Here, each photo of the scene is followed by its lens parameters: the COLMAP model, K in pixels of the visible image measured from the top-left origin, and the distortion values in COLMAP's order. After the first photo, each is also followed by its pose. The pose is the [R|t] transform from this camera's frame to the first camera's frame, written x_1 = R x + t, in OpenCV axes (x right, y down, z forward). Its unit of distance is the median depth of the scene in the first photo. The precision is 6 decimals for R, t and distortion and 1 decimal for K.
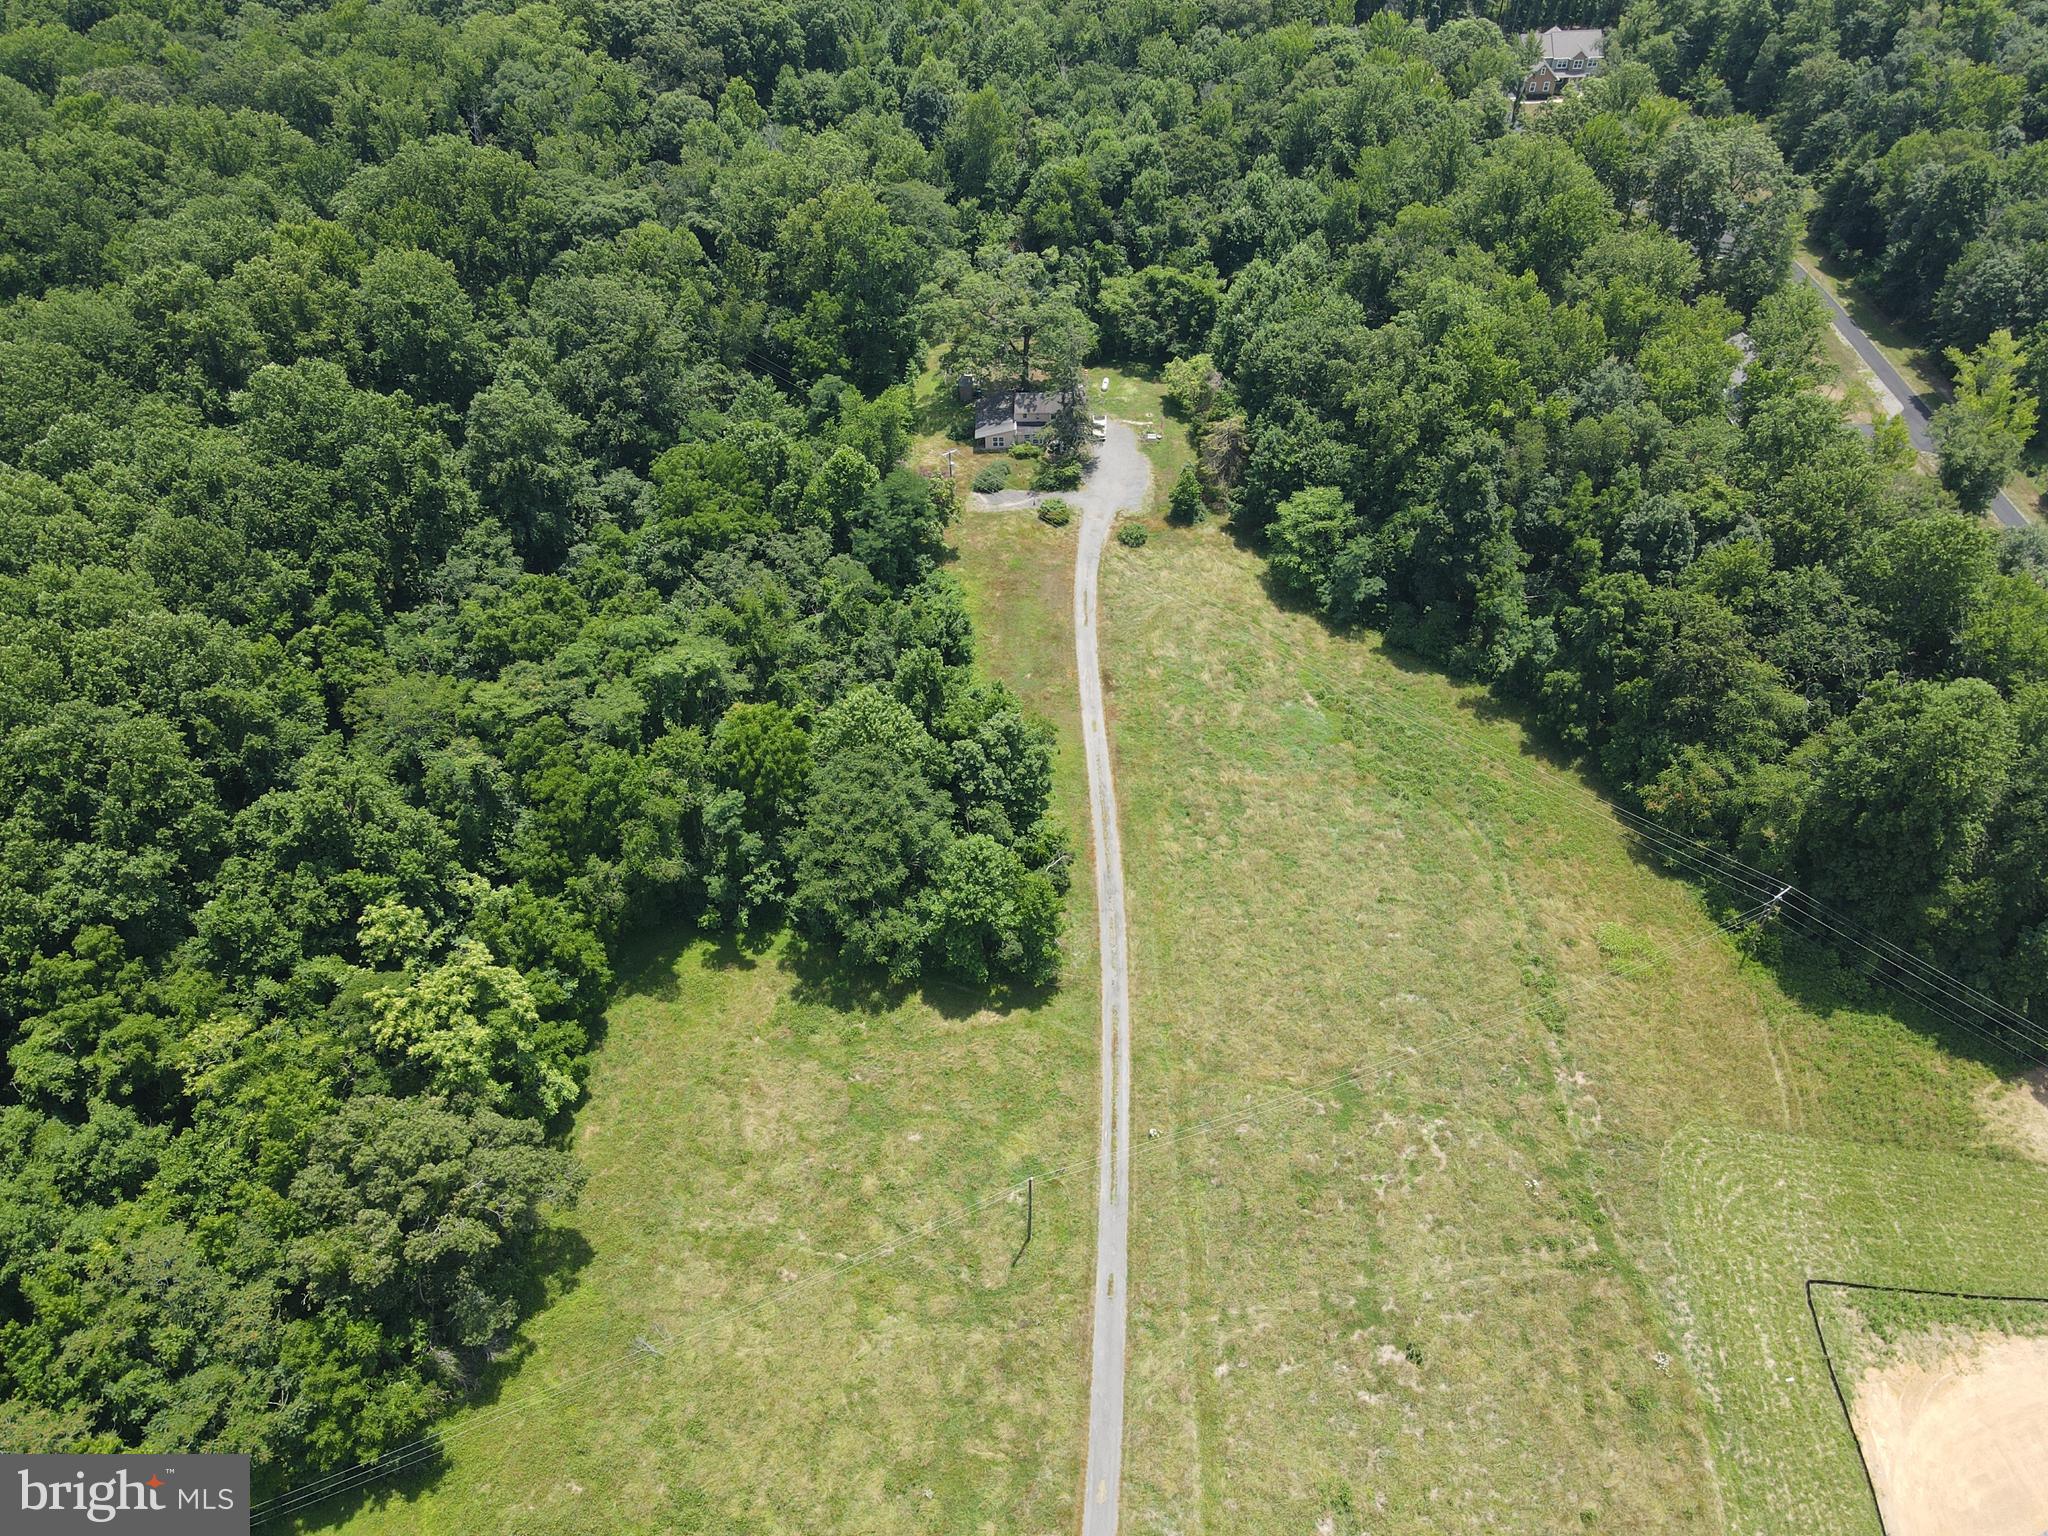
lens RADIAL K [[1490.3, 0, 1008.4], [0, 1490.3, 792.5], [0, 0, 1]] dist [-0.014175, 0.042692]
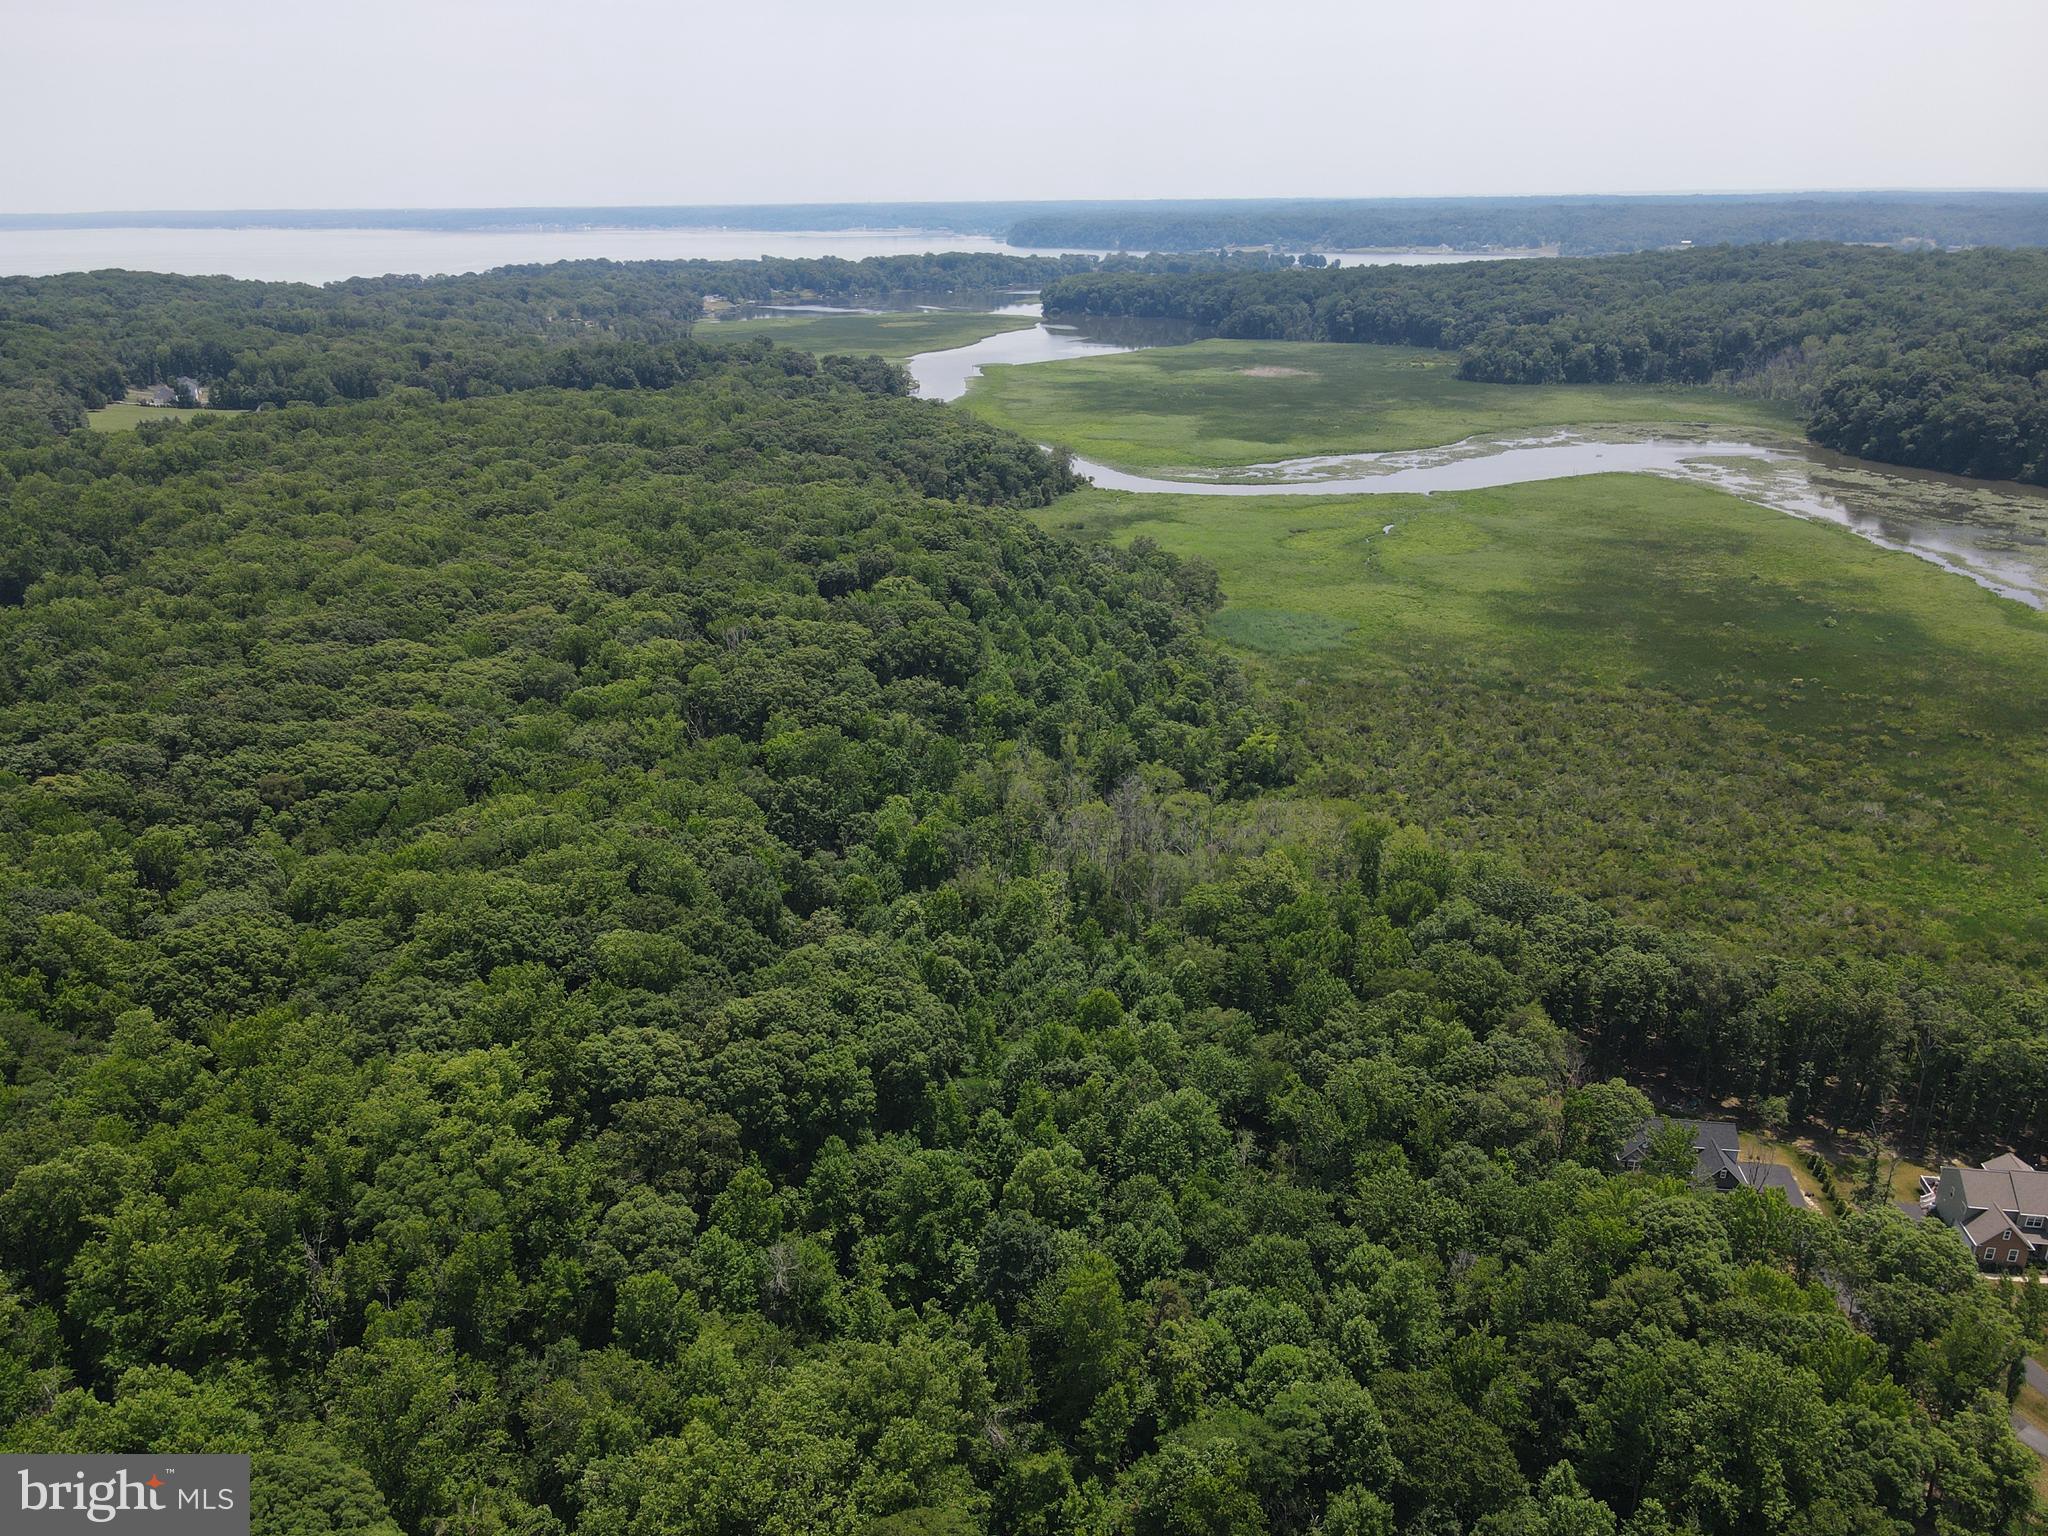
lens RADIAL K [[1500.3, 0, 1009.7], [0, 1500.3, 781.7], [0, 0, 1]] dist [0.010603, 0.011979]
pose [[0.983294, 0.072989, -0.166750, 0.053220], [-0.138611, 0.894024, -0.426038, -0.520805], [0.117982, 0.442034, 0.889205, 0.467309]]
